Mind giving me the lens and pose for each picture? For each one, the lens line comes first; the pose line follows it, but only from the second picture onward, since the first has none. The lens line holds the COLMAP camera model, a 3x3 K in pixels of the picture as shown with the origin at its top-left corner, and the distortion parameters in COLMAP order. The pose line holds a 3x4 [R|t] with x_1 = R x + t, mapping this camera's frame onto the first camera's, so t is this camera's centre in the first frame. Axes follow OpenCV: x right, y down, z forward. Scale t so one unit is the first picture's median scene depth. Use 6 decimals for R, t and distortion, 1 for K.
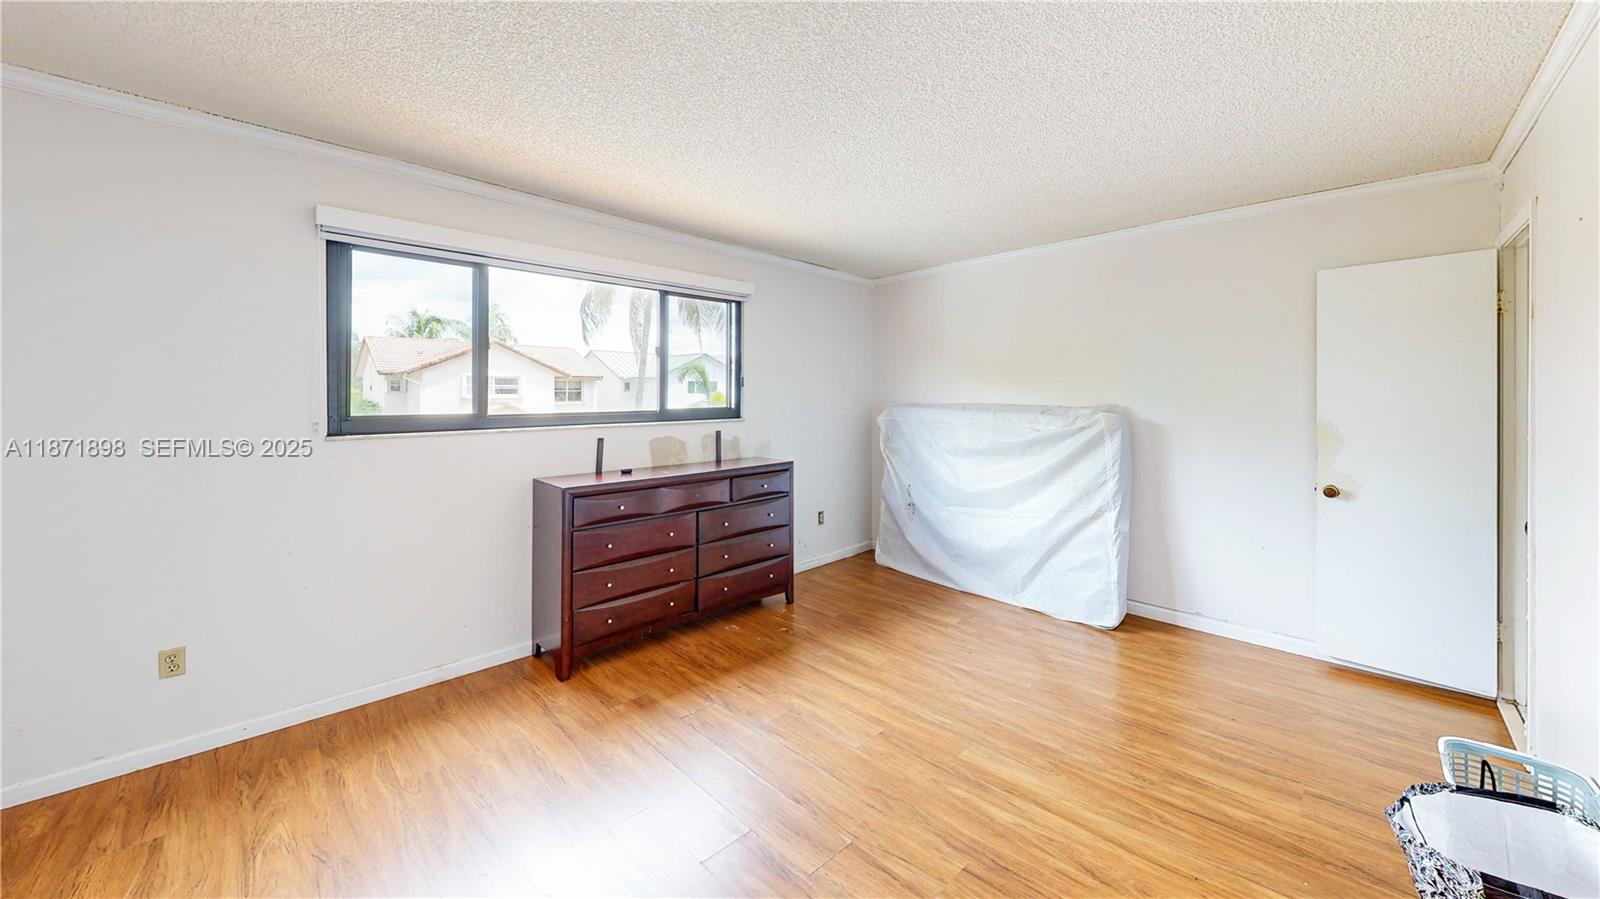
lens RADIAL K [[563.2, 0, 804.7], [0, 563.2, 441.2], [0, 0, 1]] dist [0.000925, -0.000428]
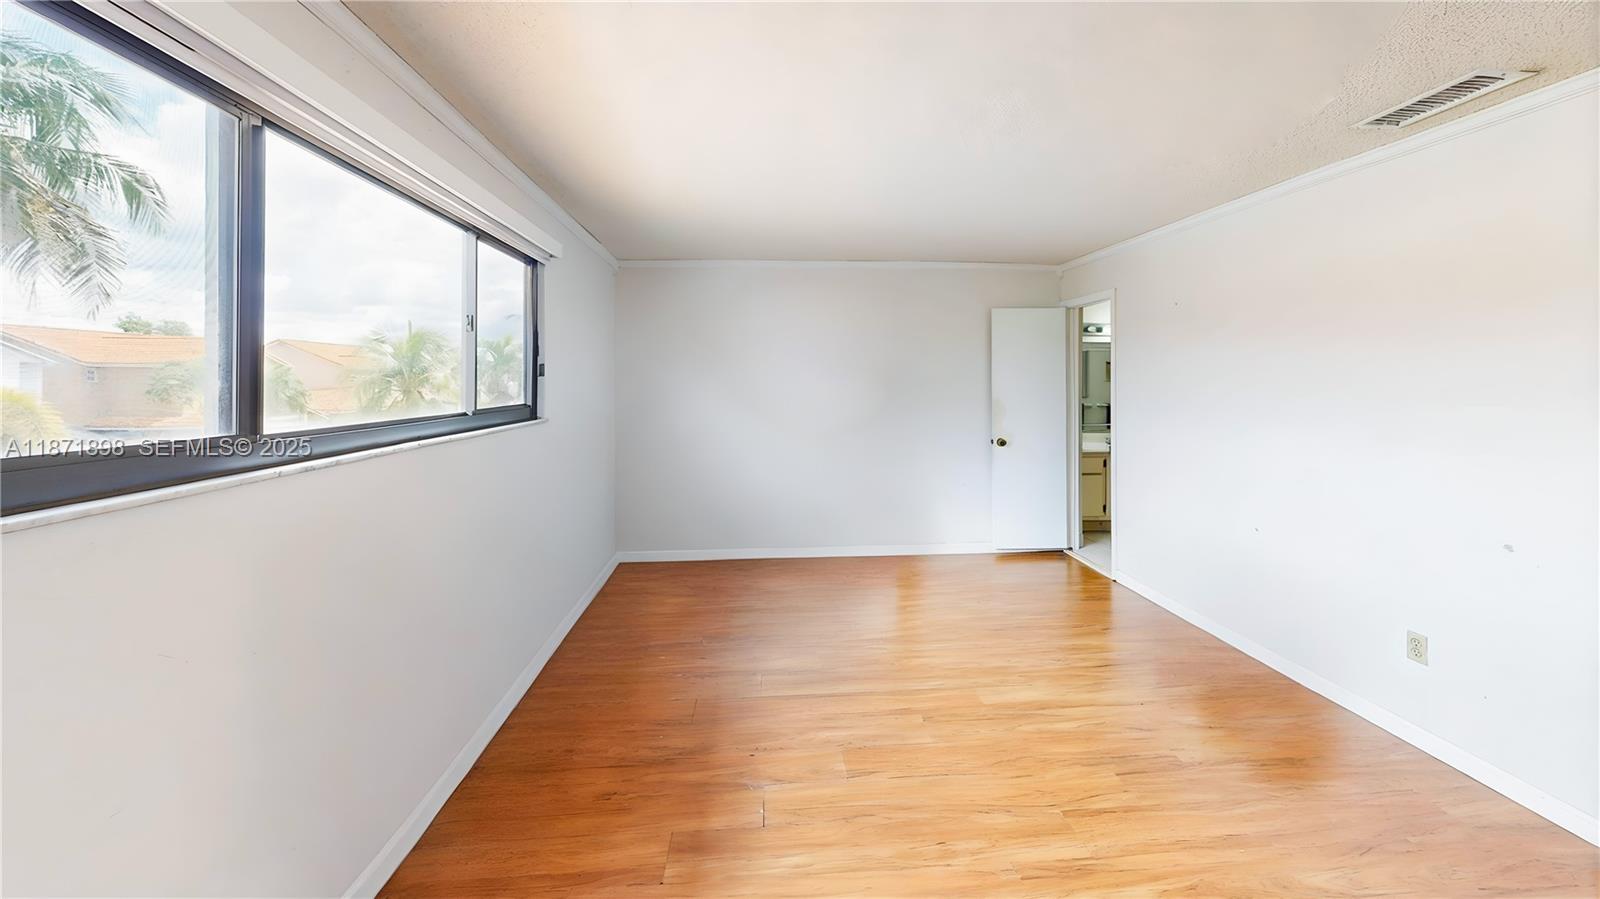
lens RADIAL K [[563.2, 0, 777.2], [0, 563.2, 376.4], [0, 0, 1]] dist [0.000925, -0.000428]
pose [[0.668120, -0.000430, 0.744054, -0.693669], [0.065531, 0.996148, -0.058268, -0.047492], [-0.741162, 0.087689, 0.665574, 0.406508]]
